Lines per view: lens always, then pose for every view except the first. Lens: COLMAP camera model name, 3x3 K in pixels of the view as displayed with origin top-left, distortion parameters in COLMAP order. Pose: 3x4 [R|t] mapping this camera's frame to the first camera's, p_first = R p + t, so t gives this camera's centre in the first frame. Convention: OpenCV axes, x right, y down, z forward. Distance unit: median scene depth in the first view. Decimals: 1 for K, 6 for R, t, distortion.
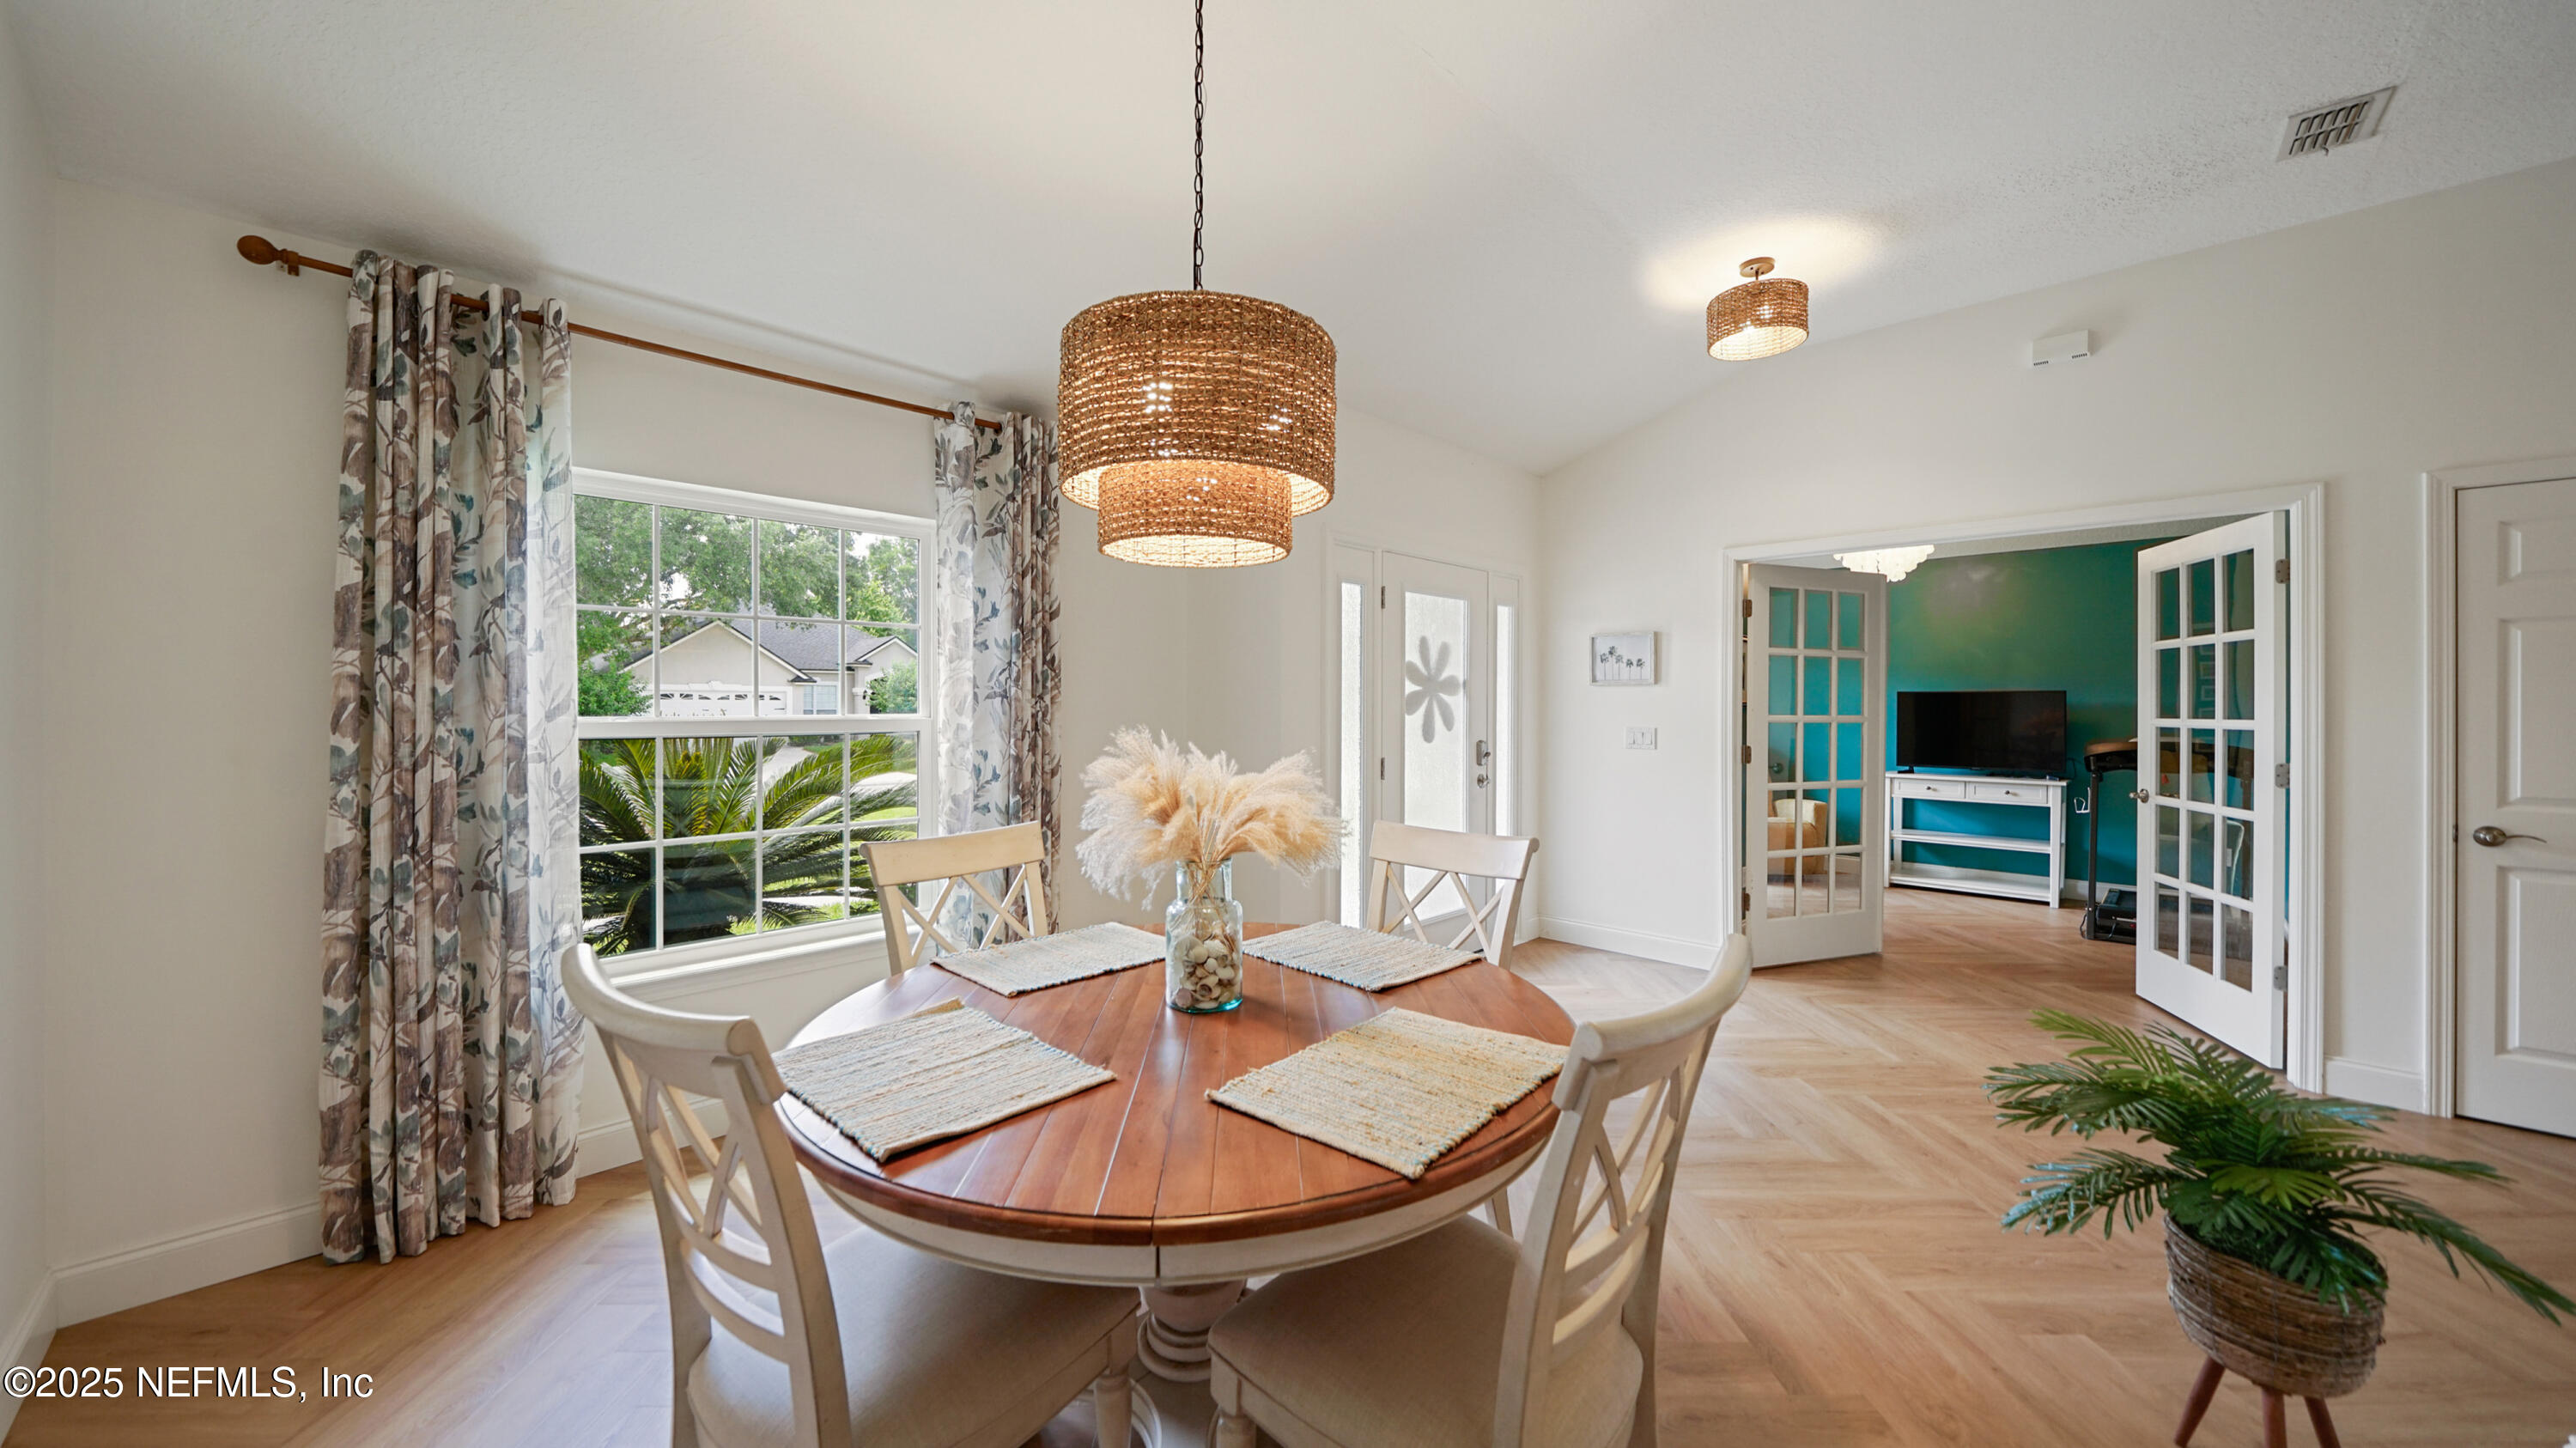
lens RADIAL K [[897.6, 0, 1282.4], [0, 897.6, 706.2], [0, 0, 1]] dist [-0.002335, -0.000879]
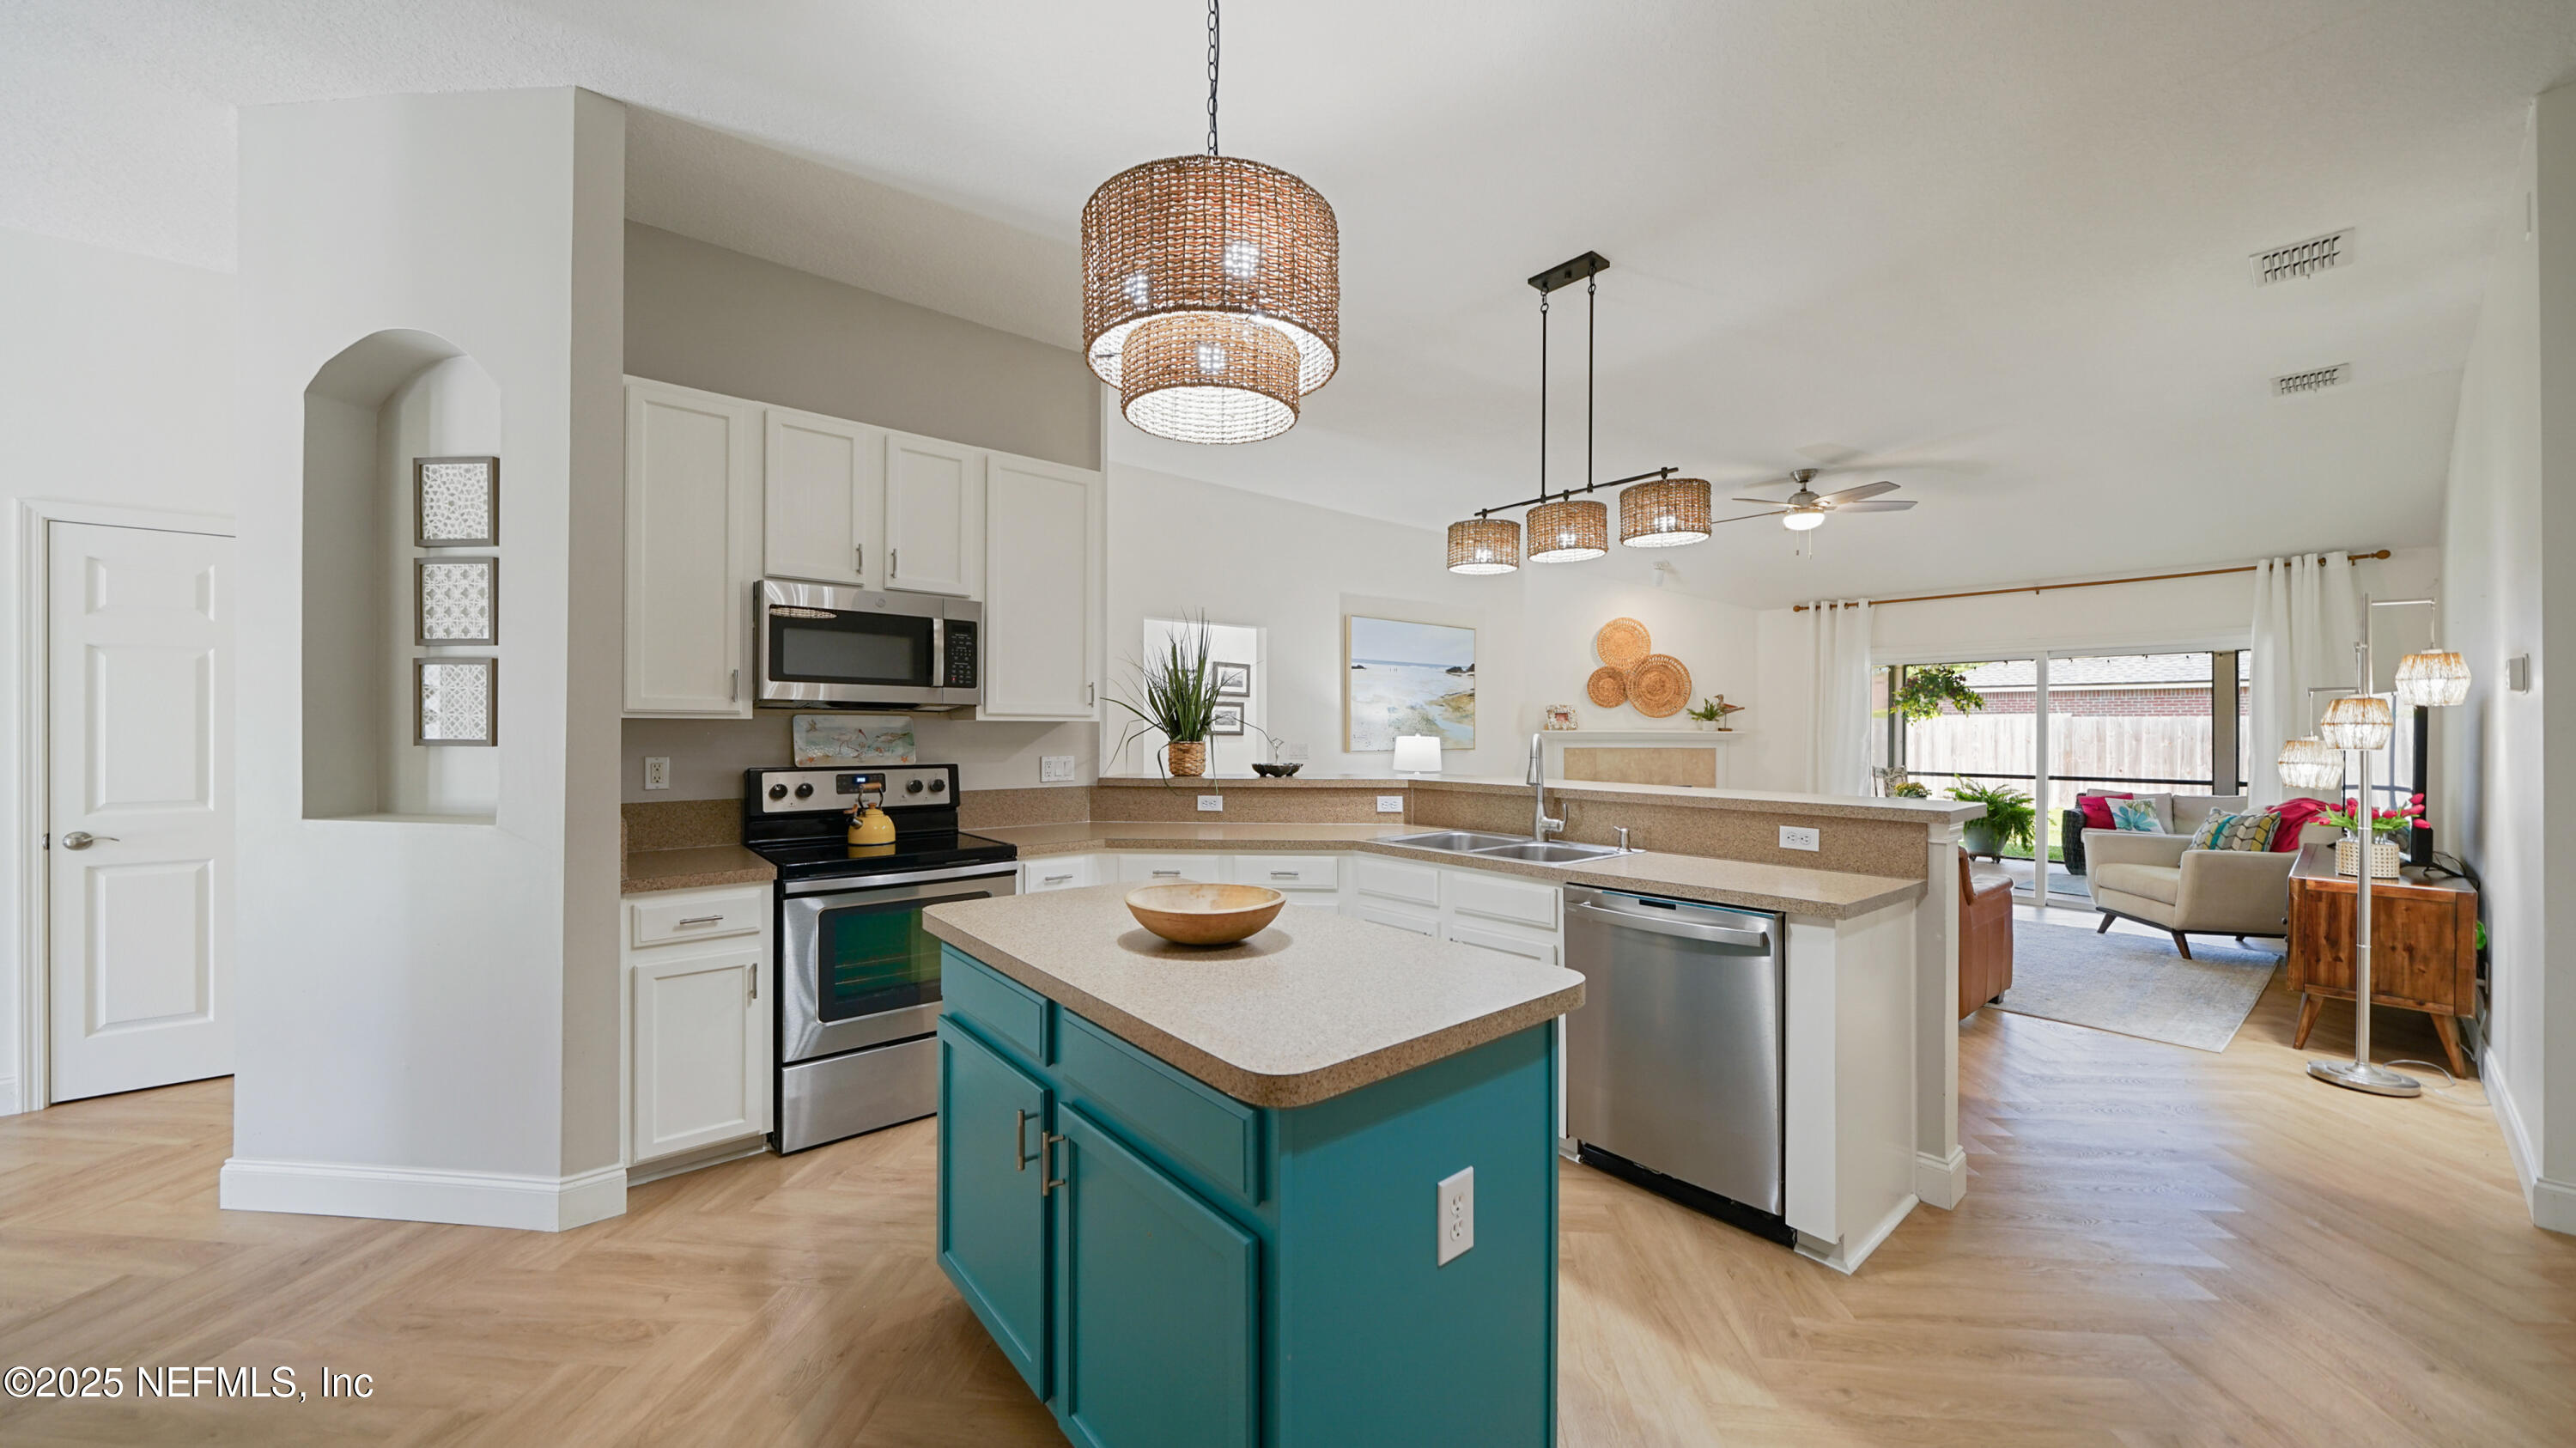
lens RADIAL K [[897.6, 0, 1262.2], [0, 897.6, 731.2], [0, 0, 1]] dist [-0.002335, -0.000879]
pose [[0.102424, -0.003646, 0.994734, 0.404643], [0.002488, 0.999991, 0.003409, 0.010231], [-0.994738, 0.002126, 0.102433, -0.564921]]
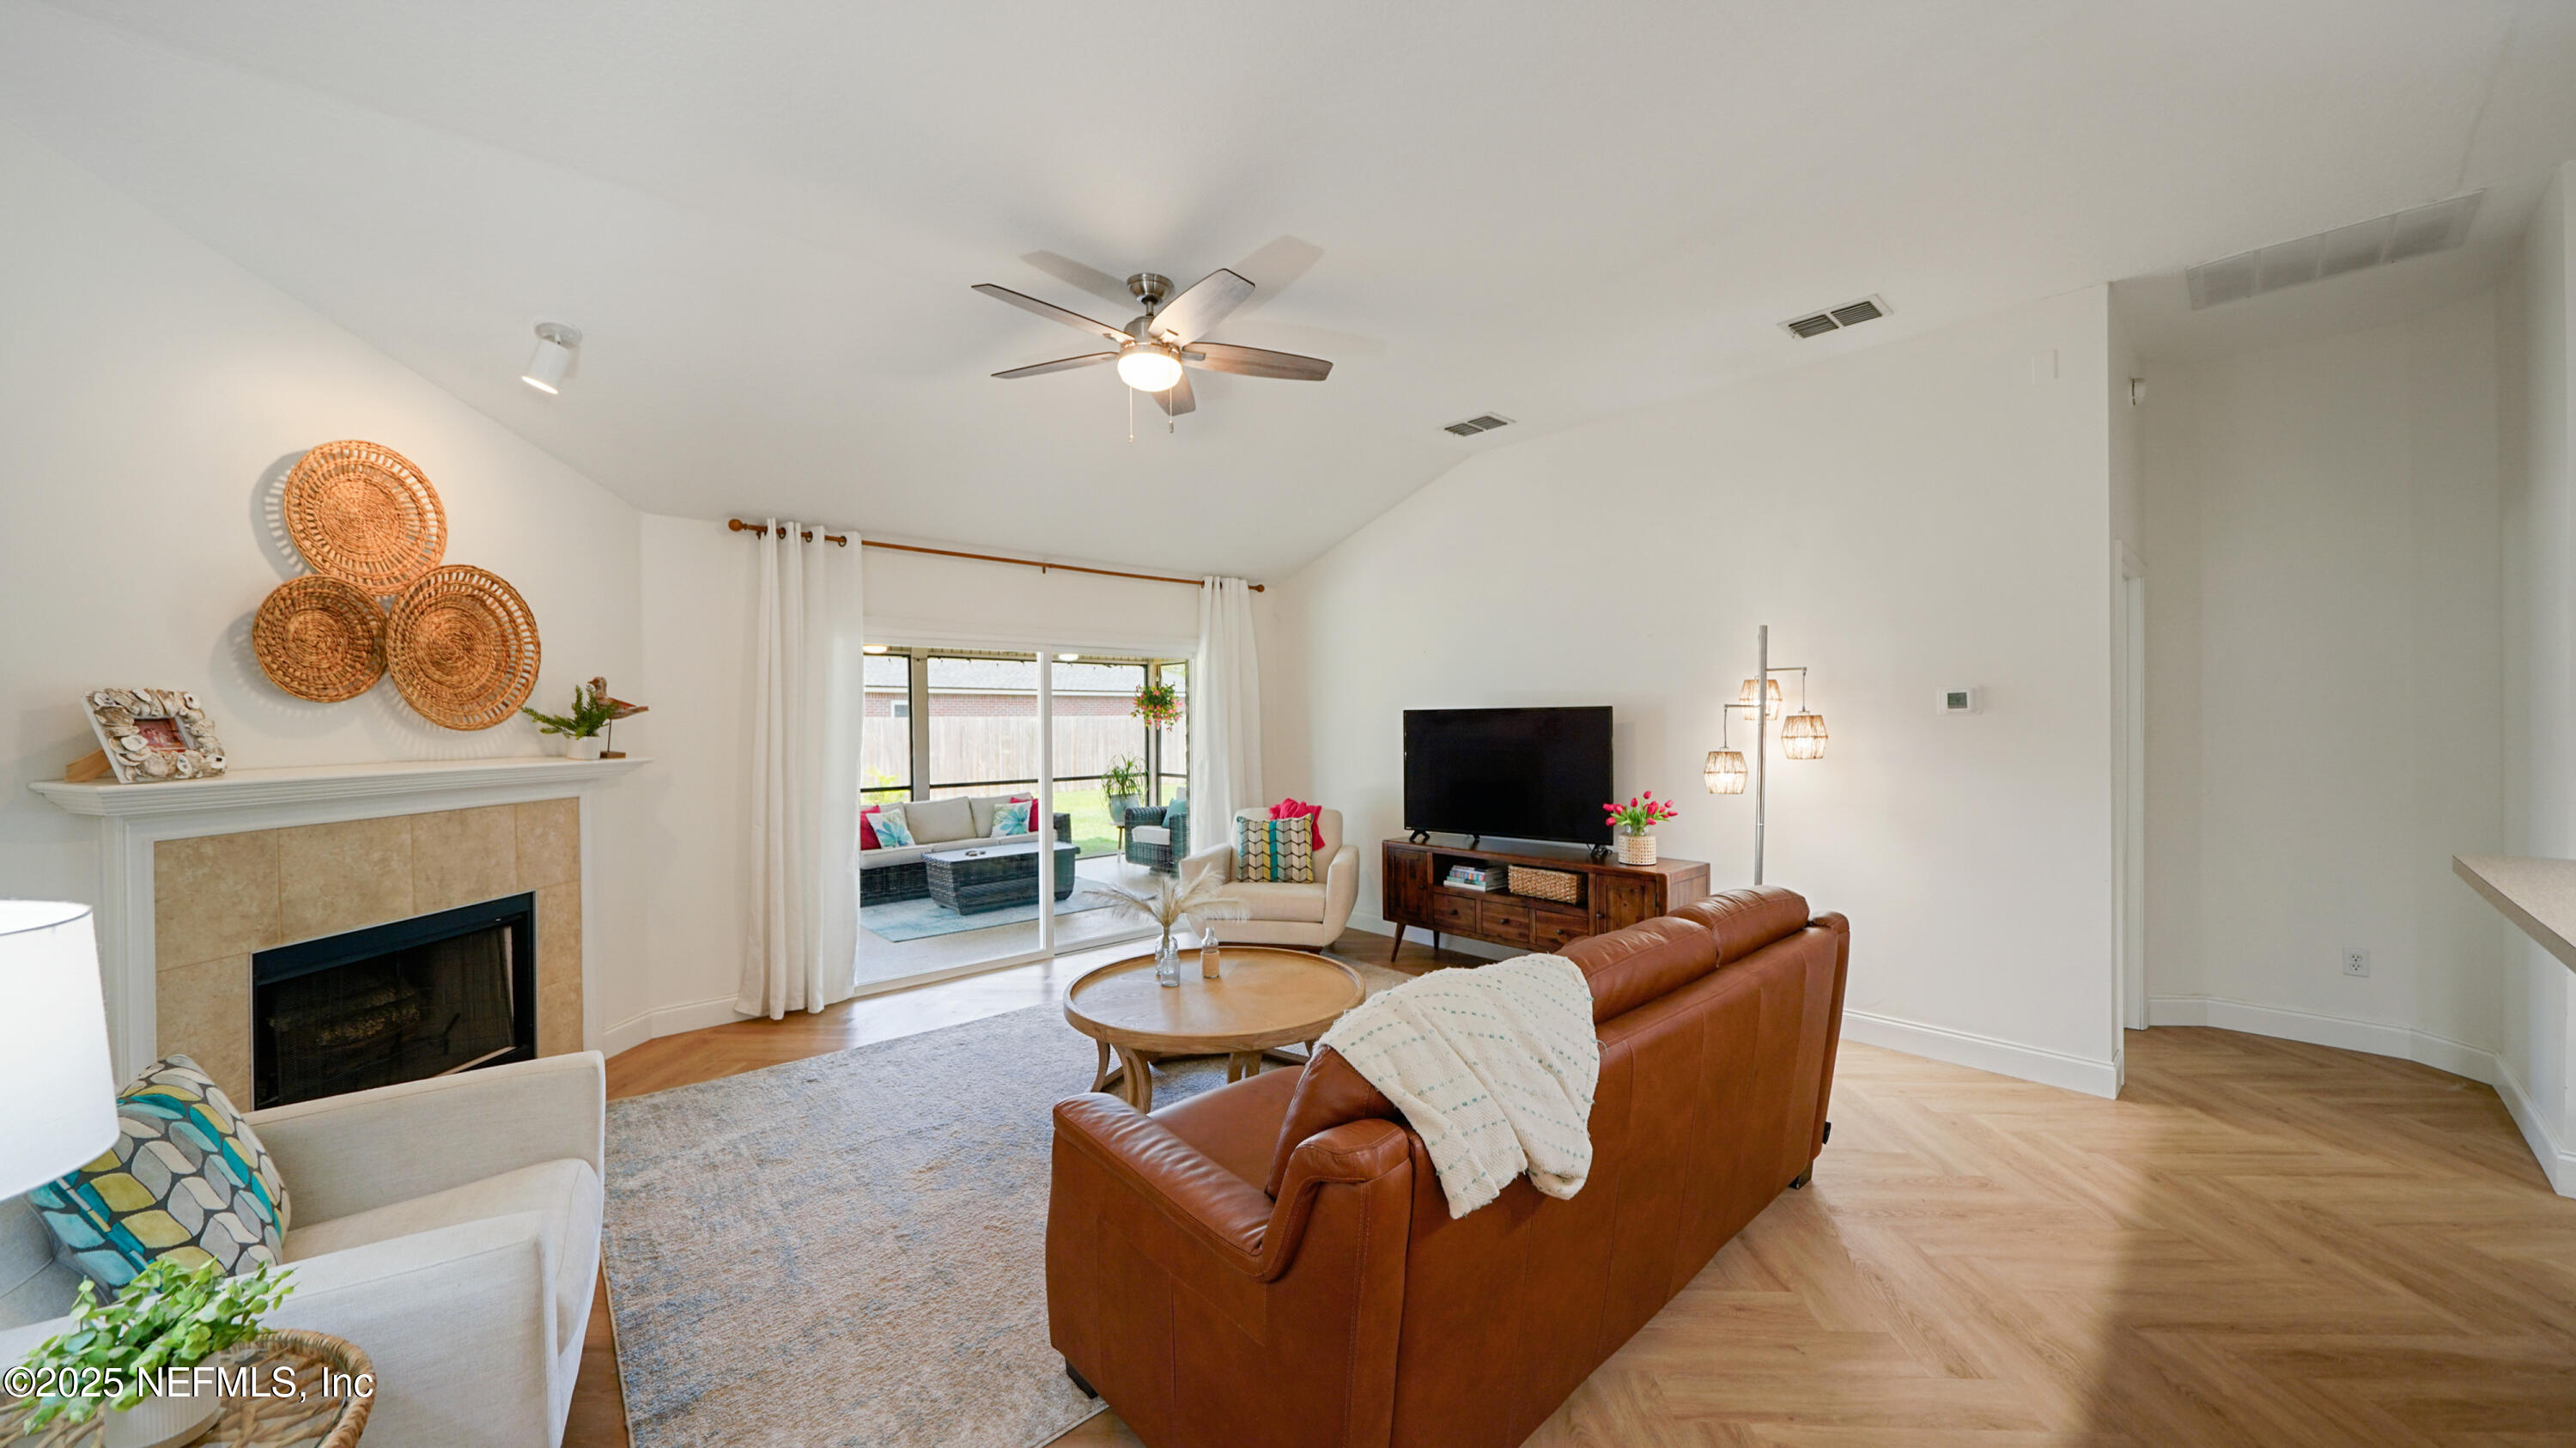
lens RADIAL K [[897.6, 0, 1306.3], [0, 897.6, 726.8], [0, 0, 1]] dist [-0.002335, -0.000879]
pose [[-0.999515, 0.009184, 0.029760, 2.376770], [0.009579, 0.999867, 0.013174, -0.030864], [-0.029635, 0.013453, -0.999470, -0.460110]]
